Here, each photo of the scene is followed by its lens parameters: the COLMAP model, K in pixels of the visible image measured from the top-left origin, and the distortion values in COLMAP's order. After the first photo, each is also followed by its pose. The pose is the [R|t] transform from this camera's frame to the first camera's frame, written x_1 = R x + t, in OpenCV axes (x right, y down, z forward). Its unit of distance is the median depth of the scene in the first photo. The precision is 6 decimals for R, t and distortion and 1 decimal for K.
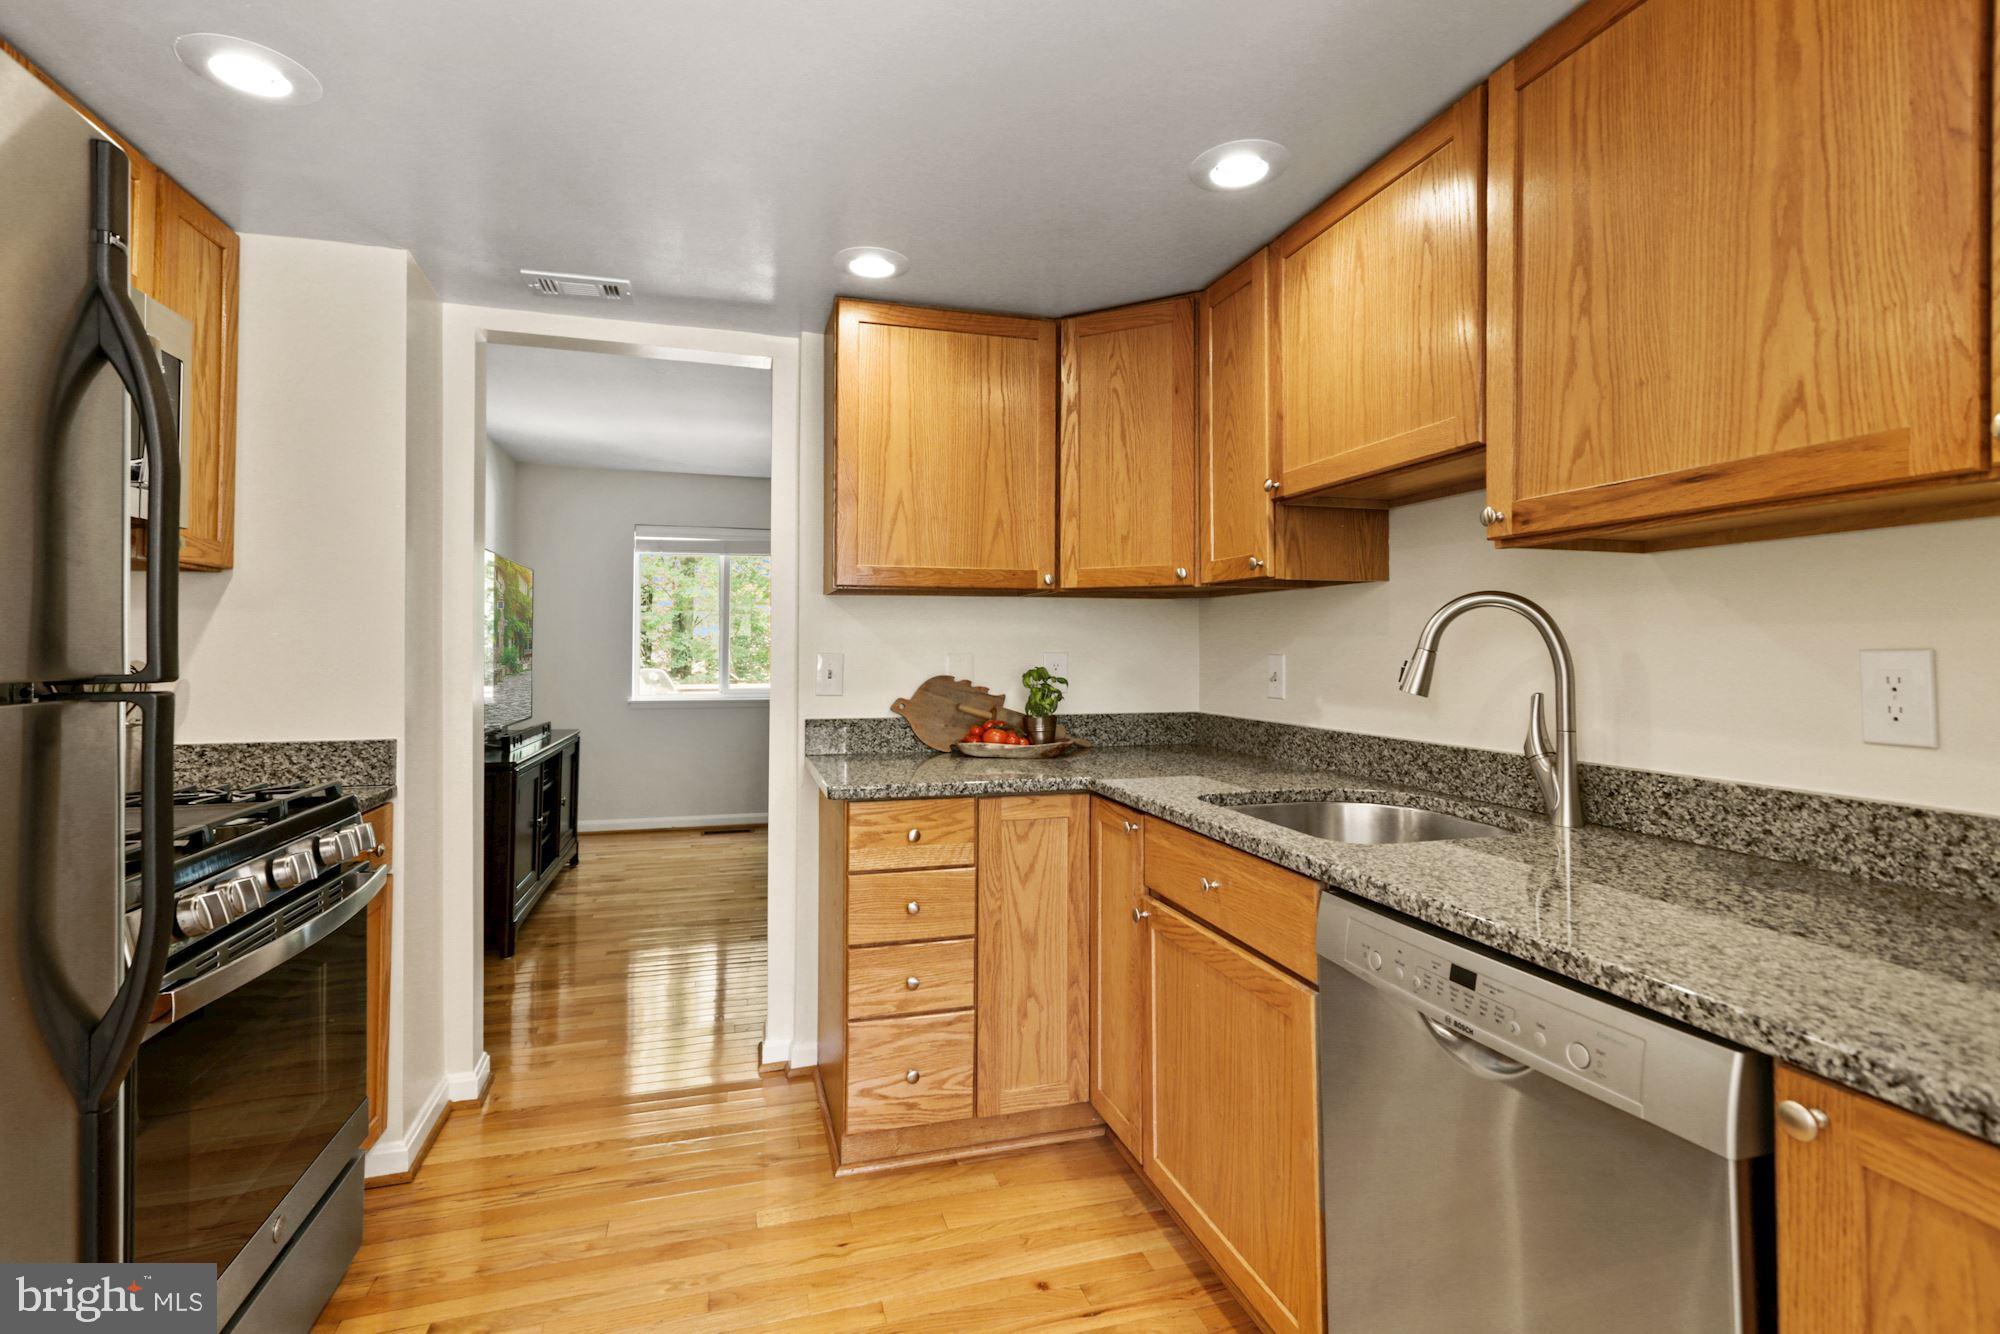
lens RADIAL K [[909.7, 0, 996.1], [0, 909.7, 632.5], [0, 0, 1]] dist [0.009984, -0.002900]
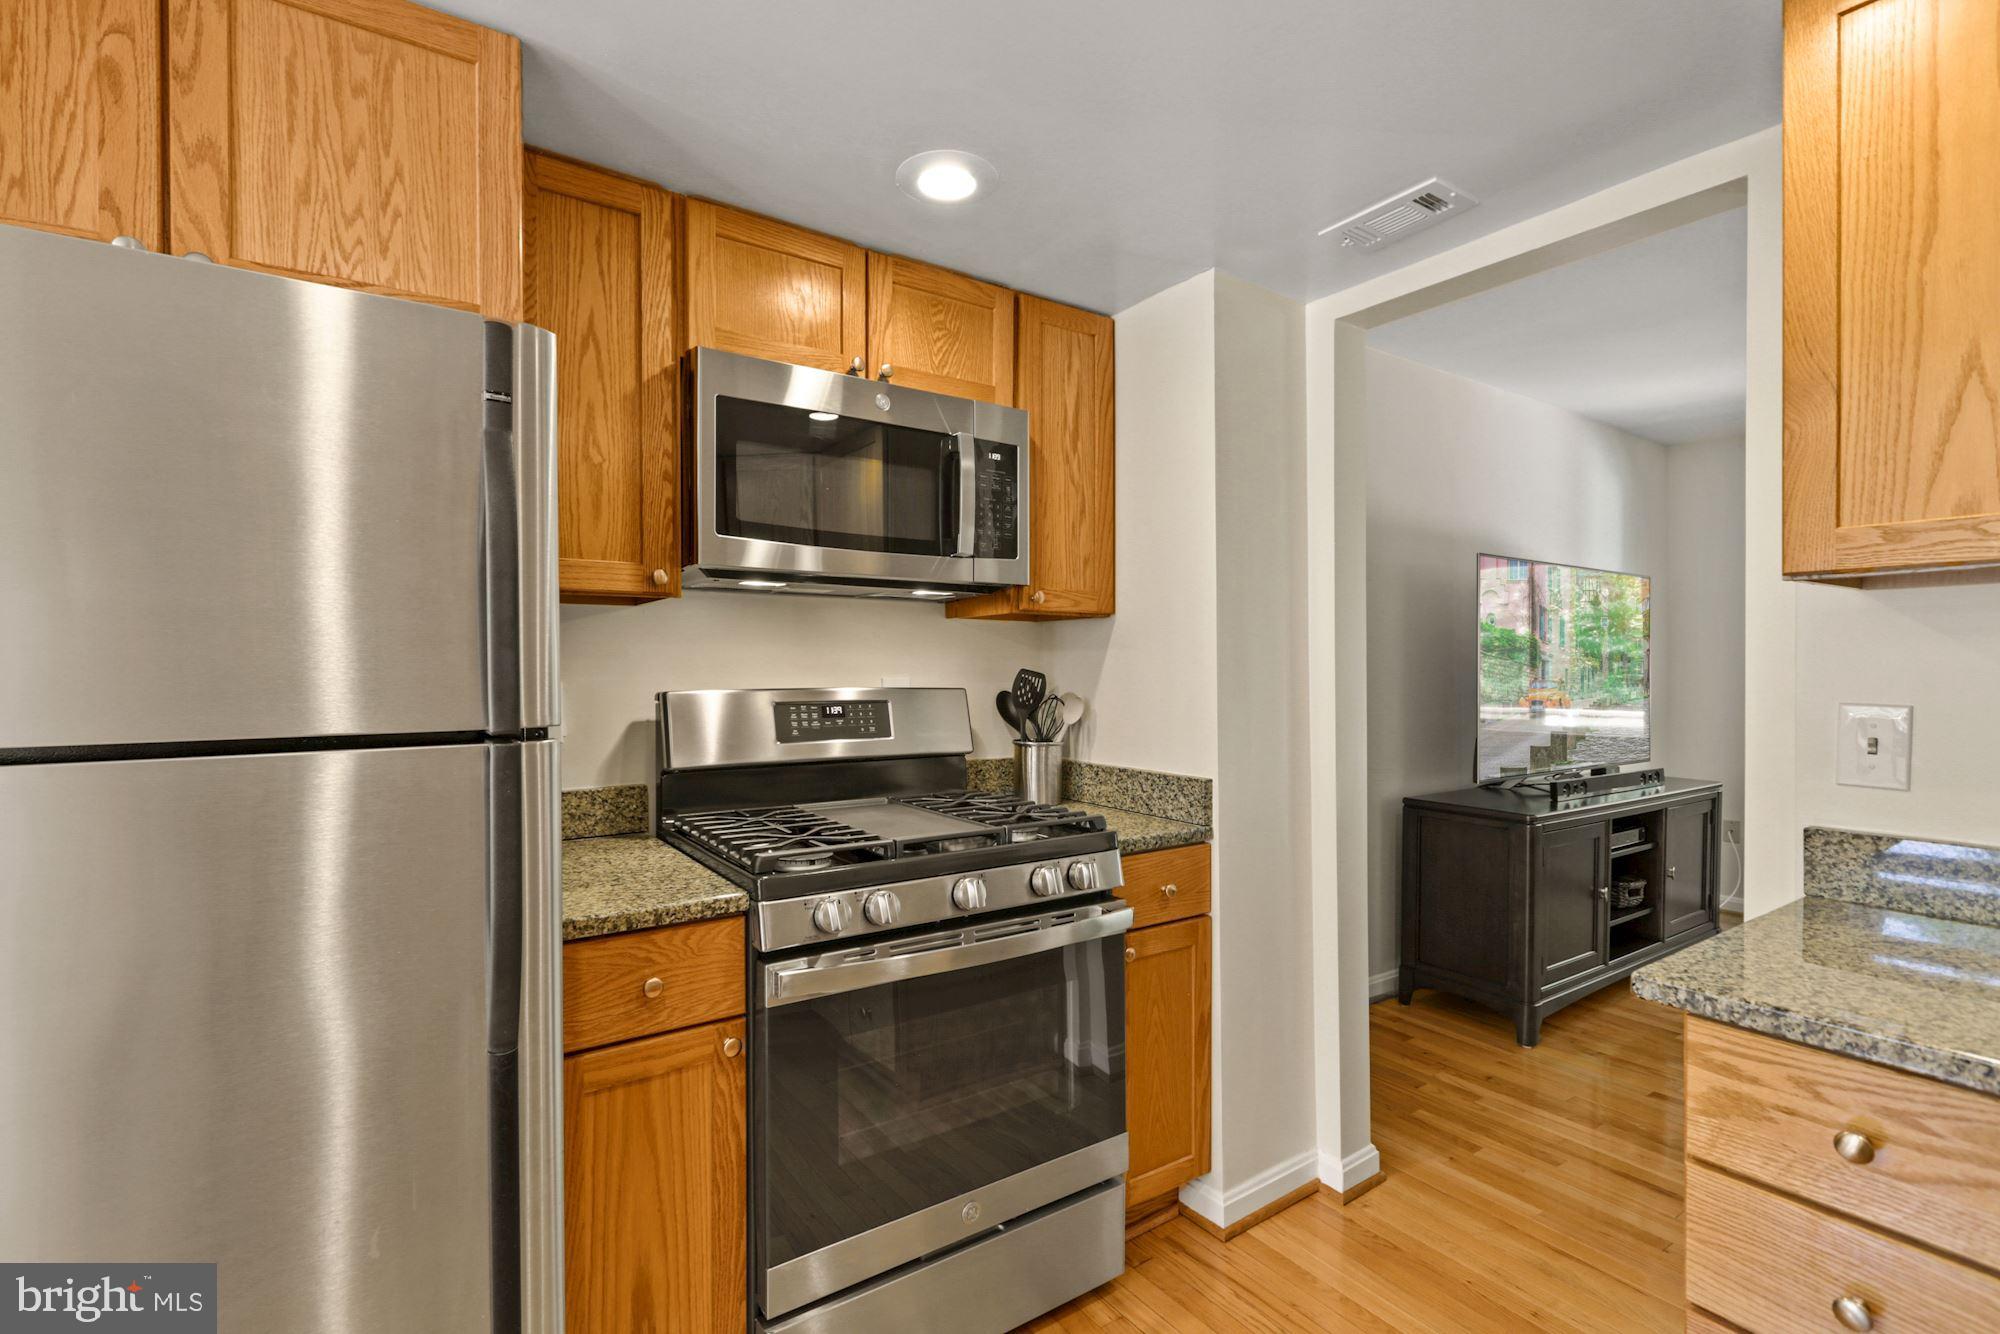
lens RADIAL K [[909.7, 0, 1001.3], [0, 909.7, 671.1], [0, 0, 1]] dist [0.009984, -0.002900]
pose [[0.309612, 0.006385, -0.950842, 0.186822], [0.020255, 0.999706, 0.013309, -0.014799], [0.950647, -0.023380, 0.309392, 0.469576]]
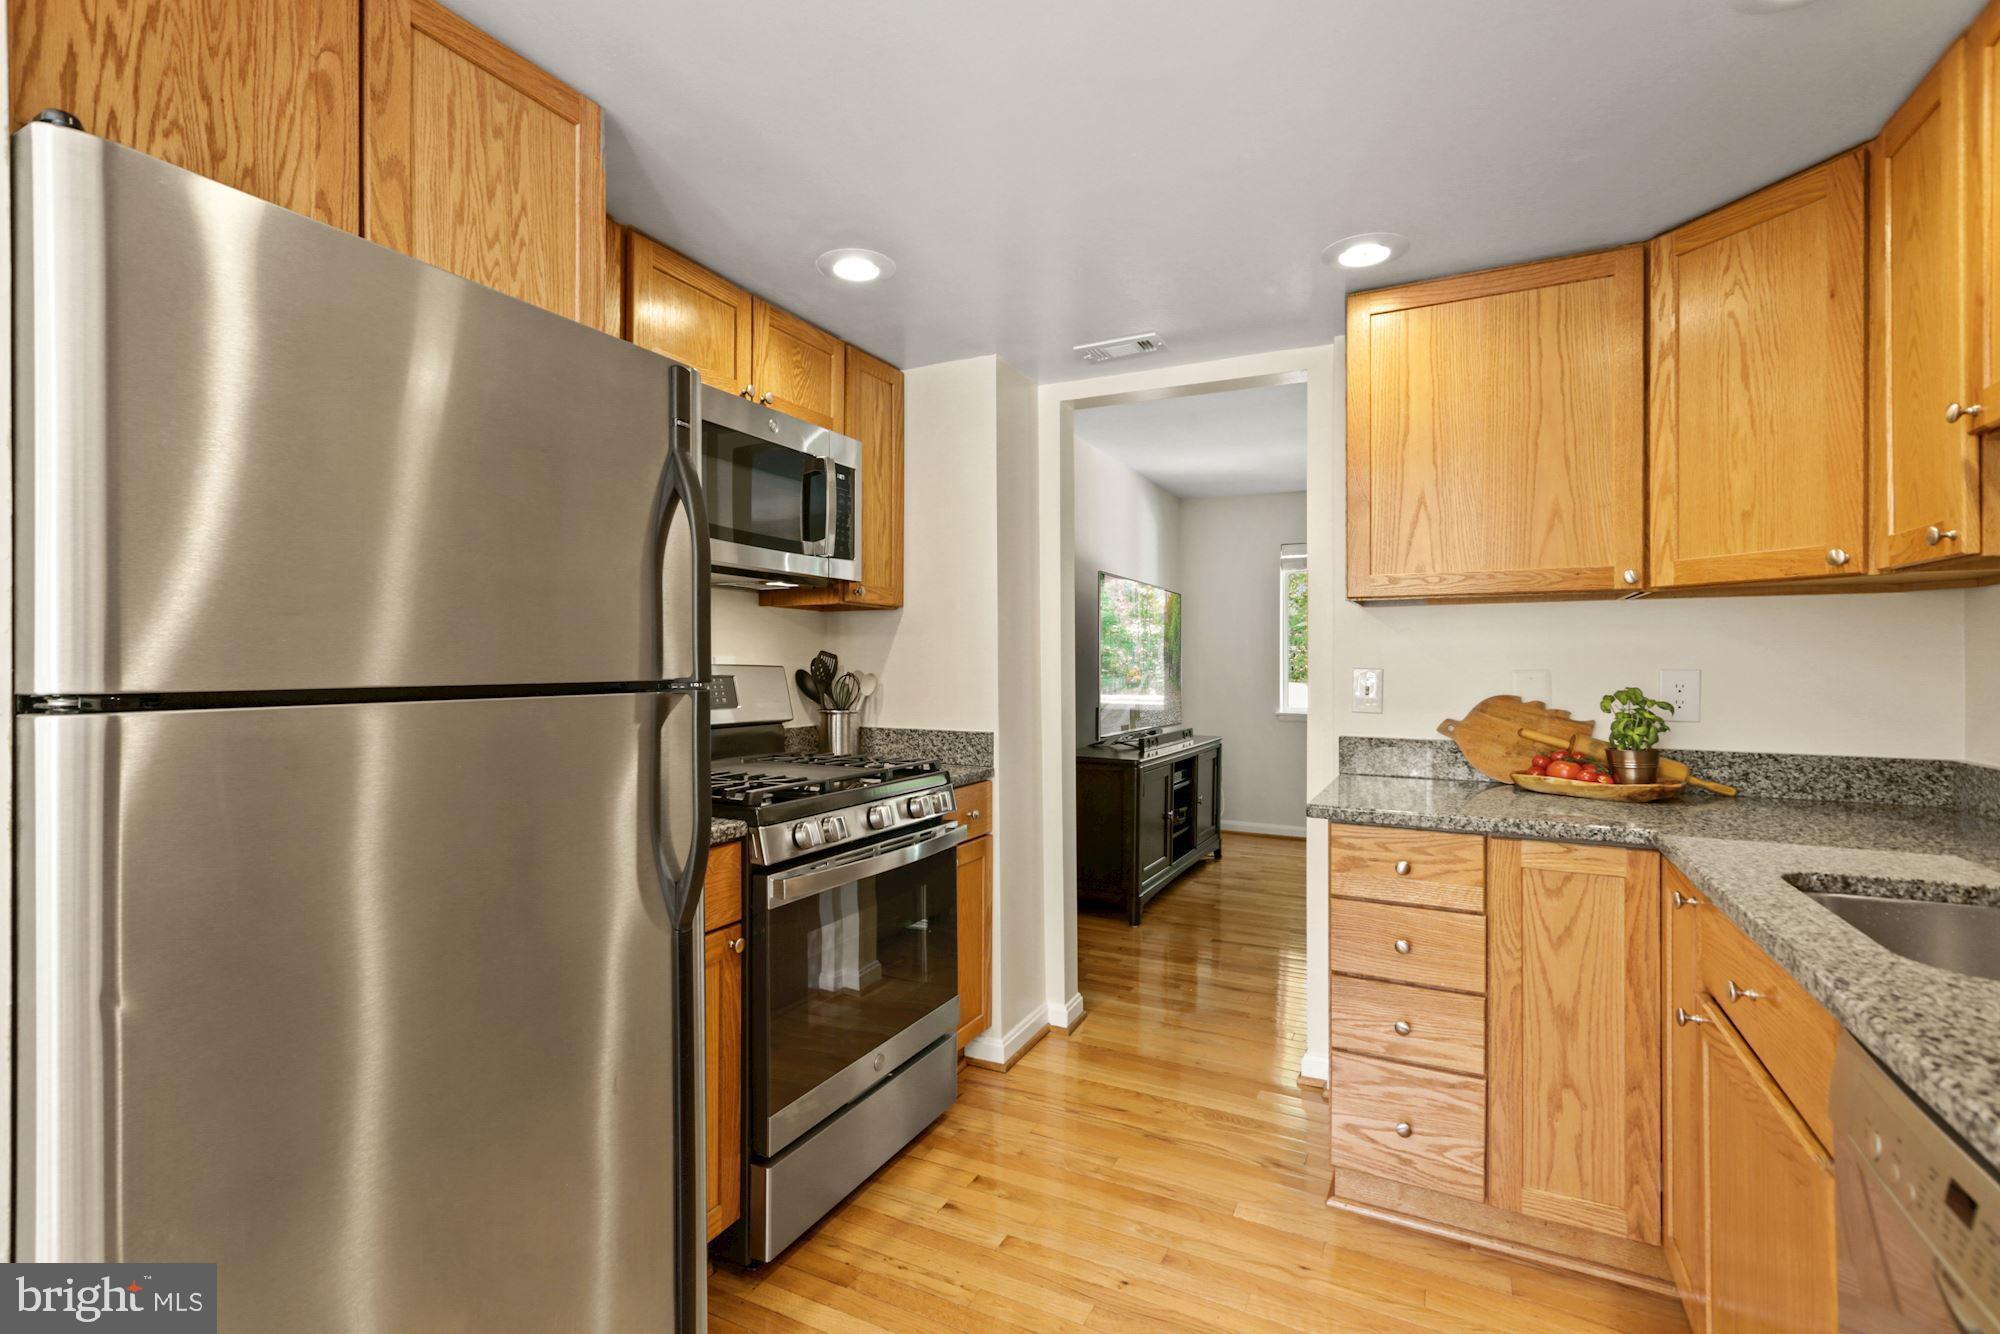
lens RADIAL K [[909.7, 0, 1000.8], [0, 909.7, 658.5], [0, 0, 1]] dist [0.009984, -0.002900]
pose [[0.731222, -0.001755, -0.682137, 0.230045], [0.011315, 0.999890, 0.009557, -0.000971], [0.682046, -0.014706, 0.731162, 0.054569]]
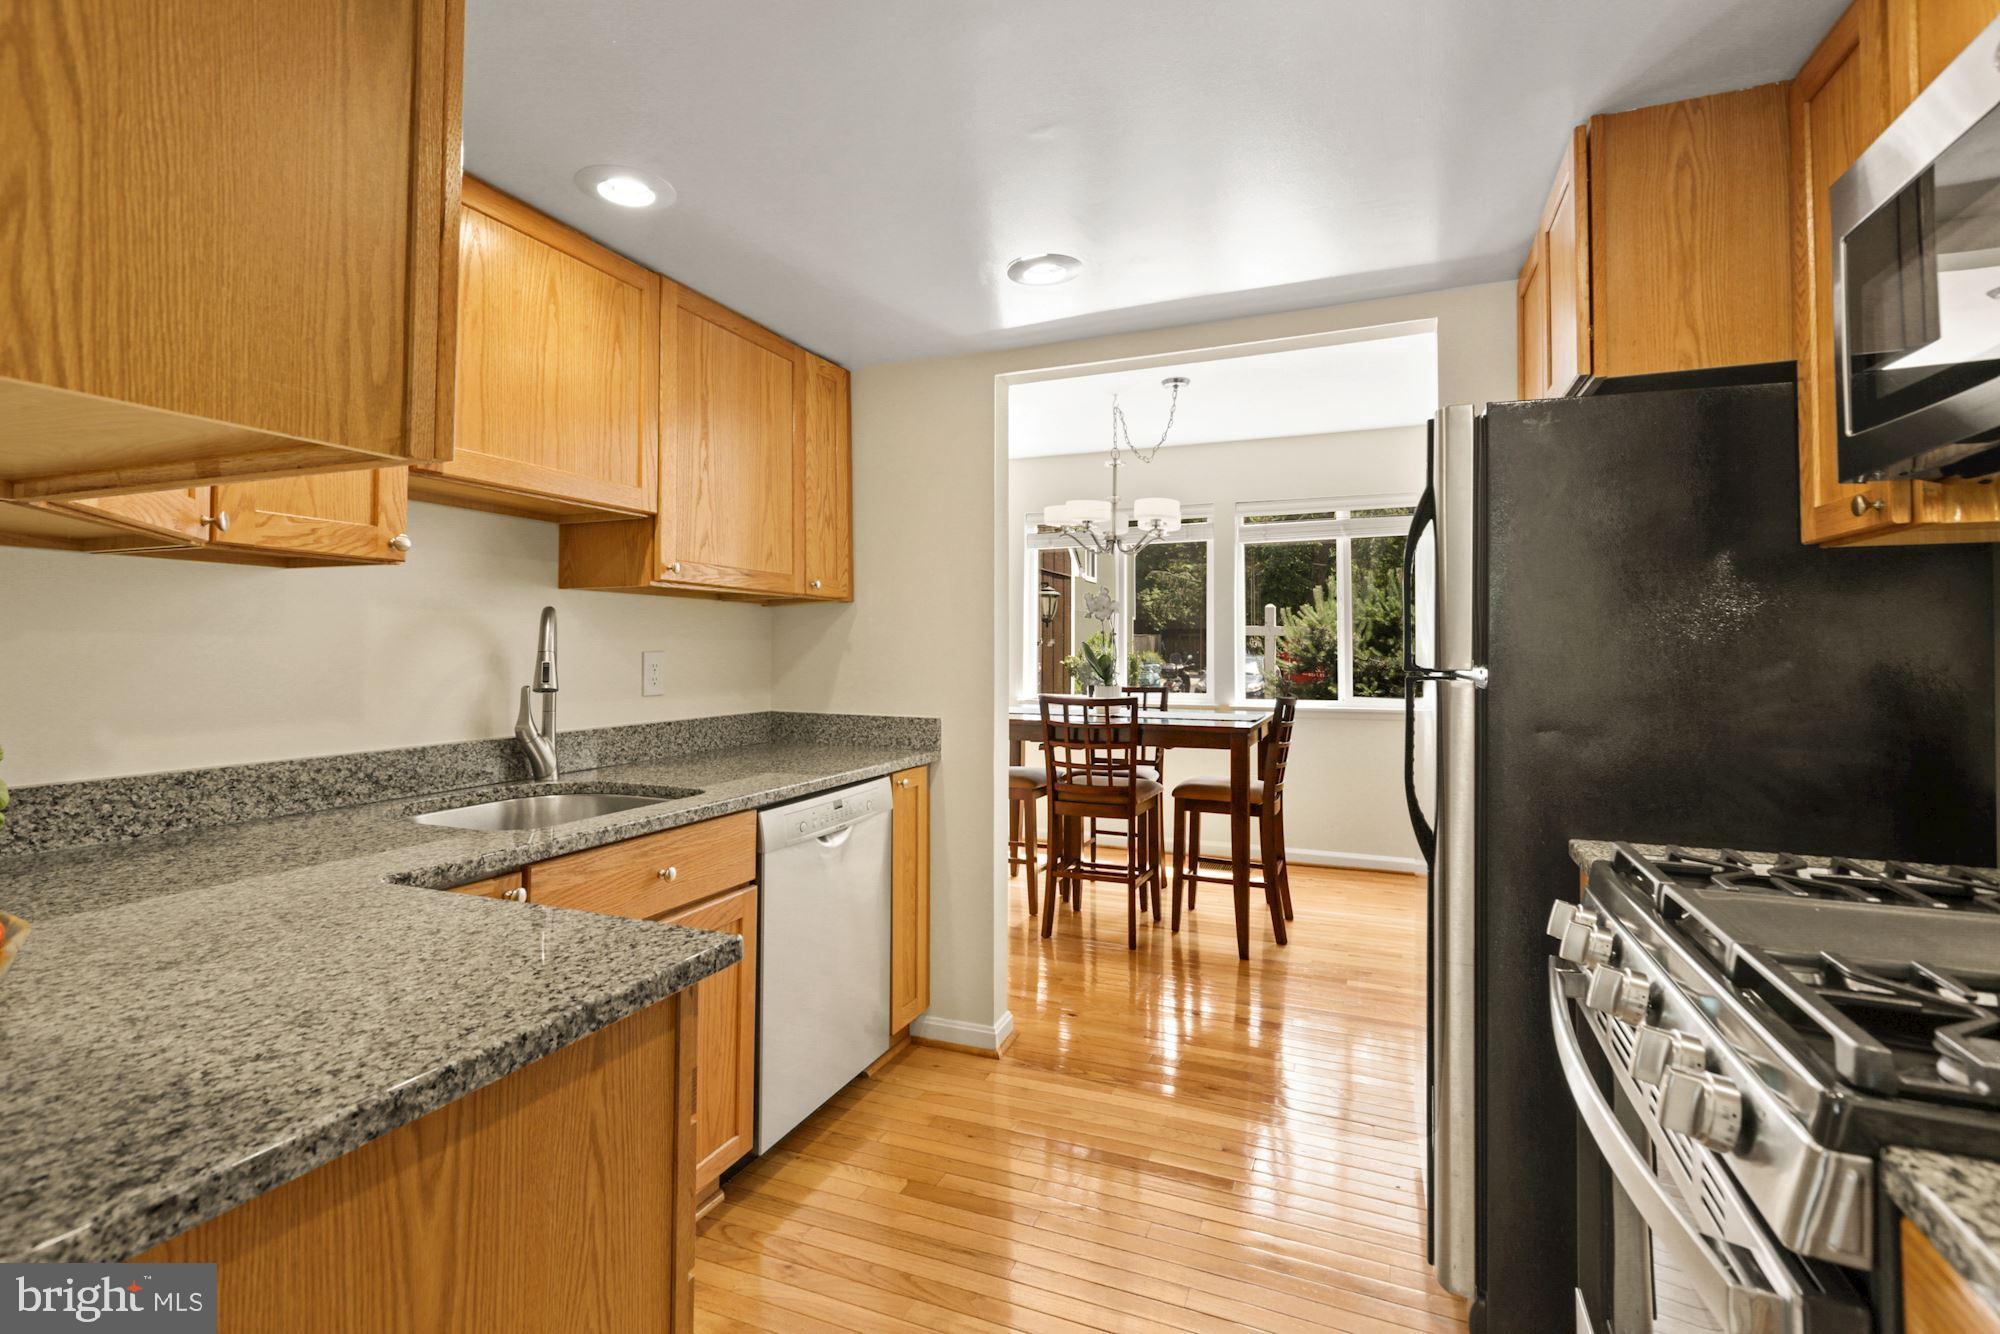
lens RADIAL K [[909.7, 0, 982.2], [0, 909.7, 630.2], [0, 0, 1]] dist [0.009984, -0.002900]
pose [[-0.768030, 0.009998, 0.640336, -0.564019], [-0.015864, 0.999274, -0.034630, 0.016802], [-0.640218, -0.036755, -0.767314, 1.215009]]
